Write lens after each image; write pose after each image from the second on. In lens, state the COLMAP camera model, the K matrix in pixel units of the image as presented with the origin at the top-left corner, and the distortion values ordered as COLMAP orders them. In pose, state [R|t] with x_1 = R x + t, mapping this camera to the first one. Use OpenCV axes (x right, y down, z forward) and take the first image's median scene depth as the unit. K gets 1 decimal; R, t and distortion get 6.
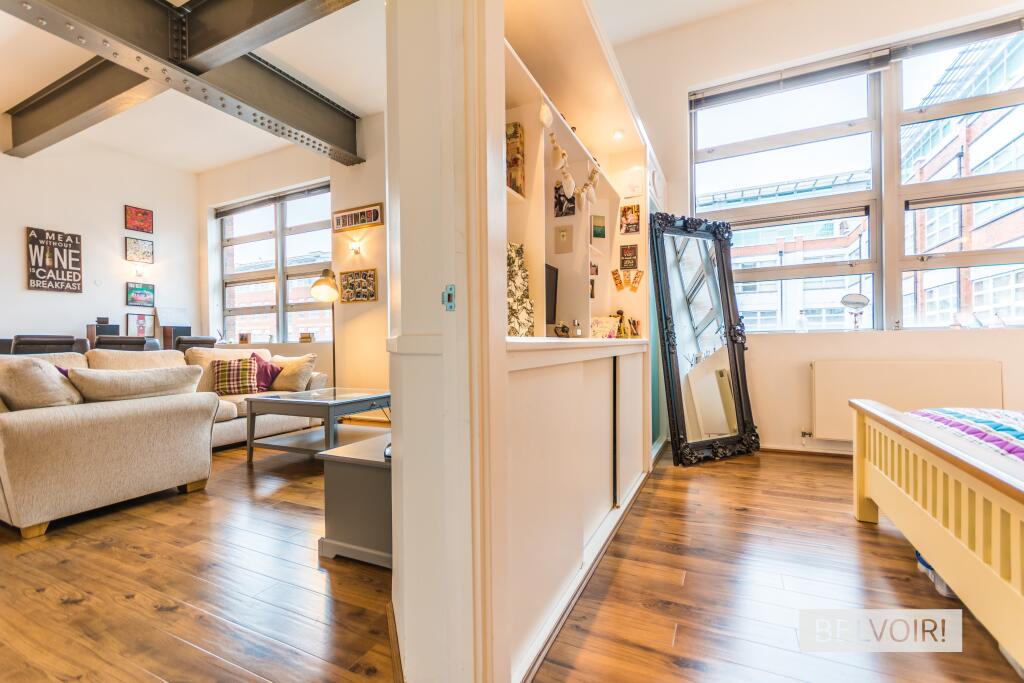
lens RADIAL K [[455.7, 0, 481.7], [0, 455.7, 351.4], [0, 0, 1]] dist [-0.001280, -0.002515]
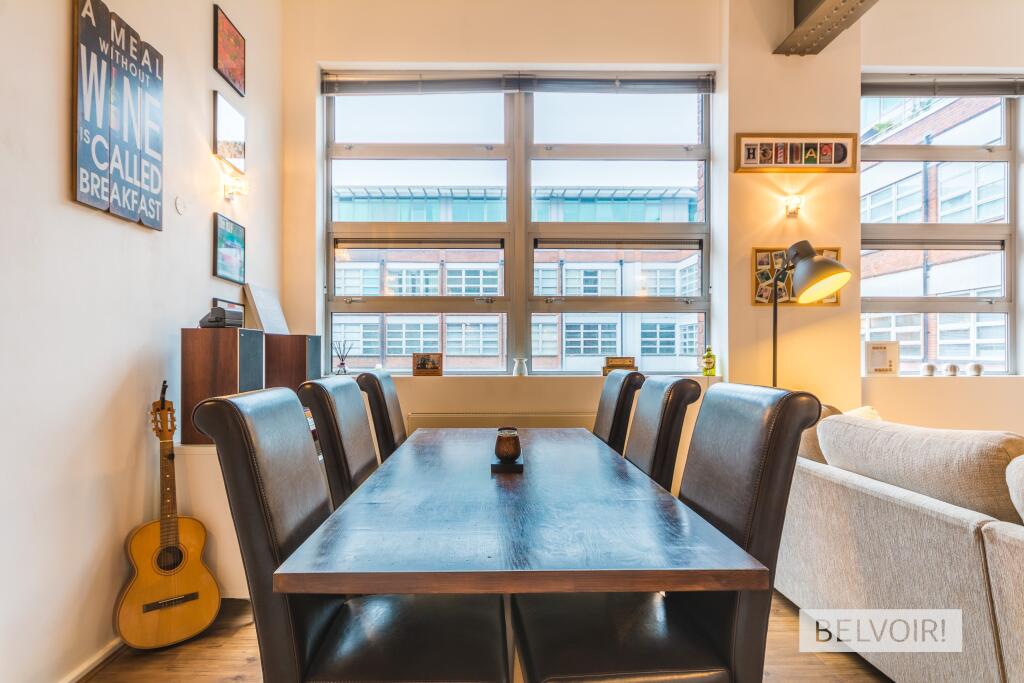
lens RADIAL K [[581.4, 0, 440.9], [0, 581.4, 355.1], [0, 0, 1]] dist [-0.004140, -0.001623]
pose [[0.888865, 0.012803, 0.457990, -0.899365], [-0.006672, 0.999865, -0.015001, -0.033992], [-0.458120, 0.010278, 0.888831, 0.538822]]
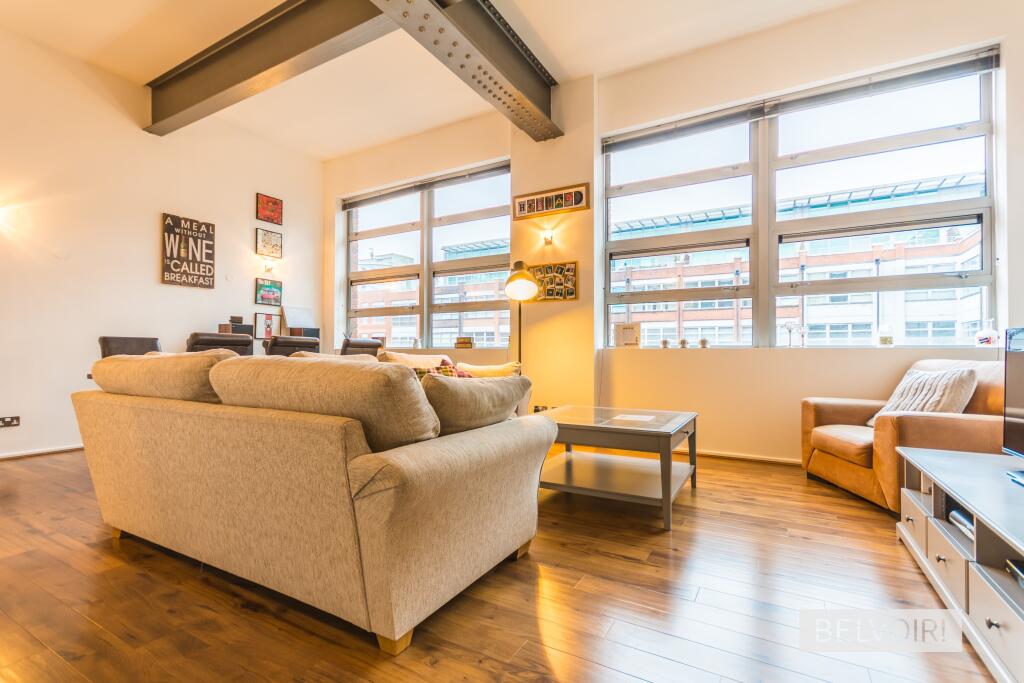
lens RADIAL K [[455.7, 0, 489.5], [0, 455.7, 354.9], [0, 0, 1]] dist [-0.001280, -0.002515]
pose [[0.998671, 0.018208, -0.048220, -0.293211], [-0.018818, 0.999748, -0.012237, 0.003030], [0.047985, 0.013128, 0.998762, 0.131725]]
